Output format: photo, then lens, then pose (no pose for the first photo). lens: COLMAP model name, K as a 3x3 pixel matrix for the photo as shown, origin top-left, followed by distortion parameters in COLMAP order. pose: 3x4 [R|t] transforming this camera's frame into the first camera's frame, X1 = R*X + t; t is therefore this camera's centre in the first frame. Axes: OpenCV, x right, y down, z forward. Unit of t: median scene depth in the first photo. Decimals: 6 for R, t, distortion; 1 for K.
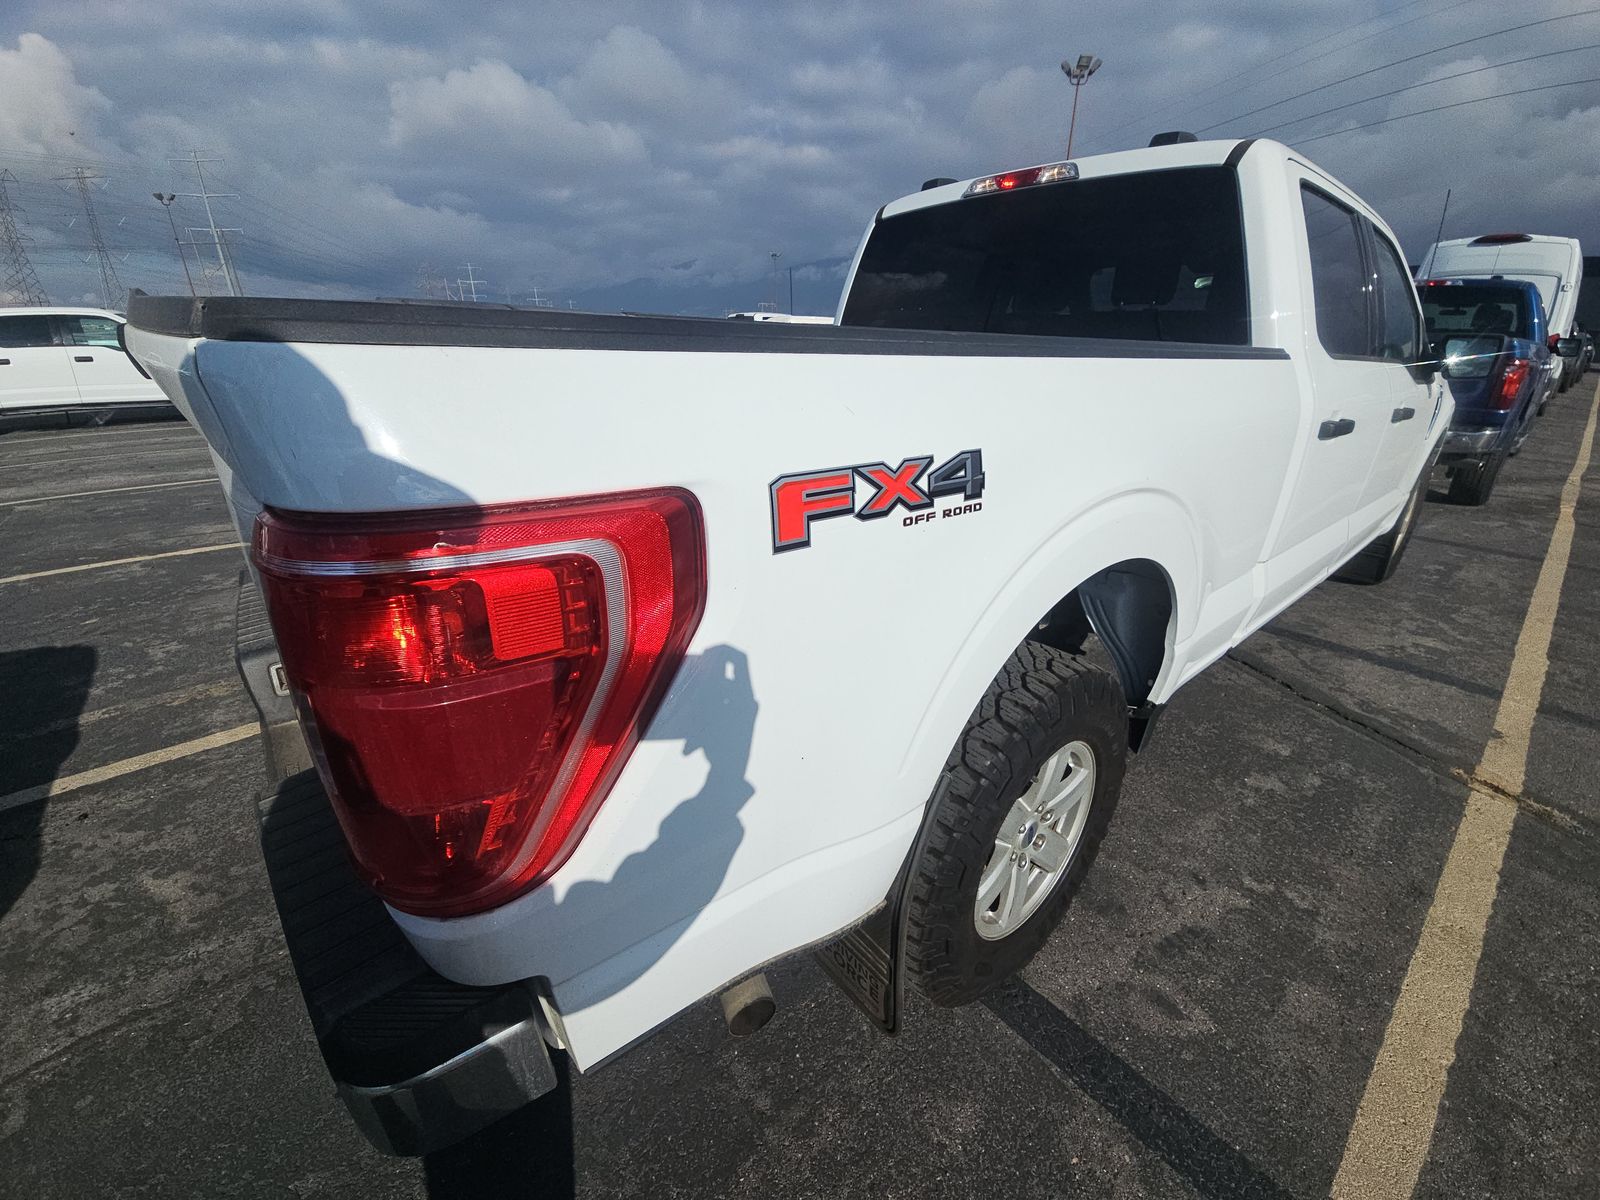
lens RADIAL K [[647.4, 0, 808.0], [0, 647.4, 612.2], [0, 0, 1]] dist [0.023793, -0.016561]
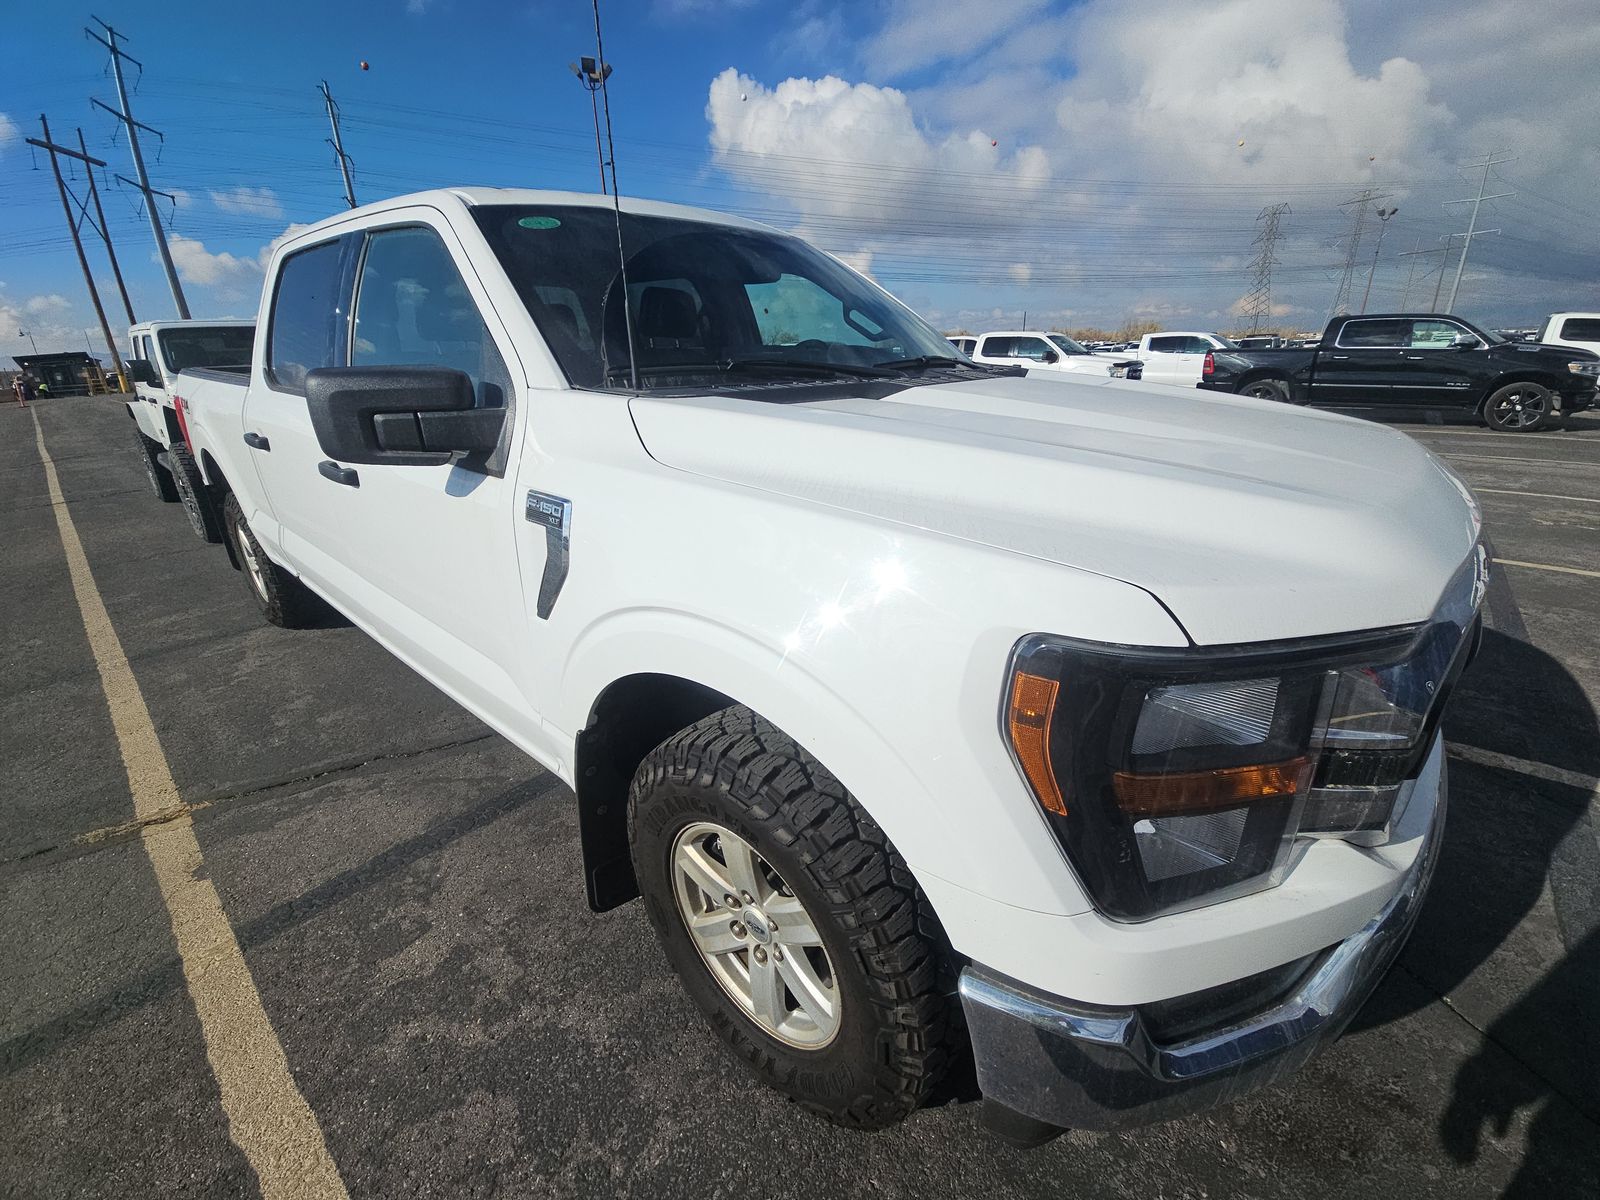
lens RADIAL K [[647.4, 0, 808.0], [0, 647.4, 612.2], [0, 0, 1]] dist [0.023793, -0.016561]
pose [[0.138117, 0.361014, -0.922276, 1.796397], [-0.369430, 0.882774, 0.290227, -0.593094], [0.918937, 0.300631, 0.255295, 1.398753]]
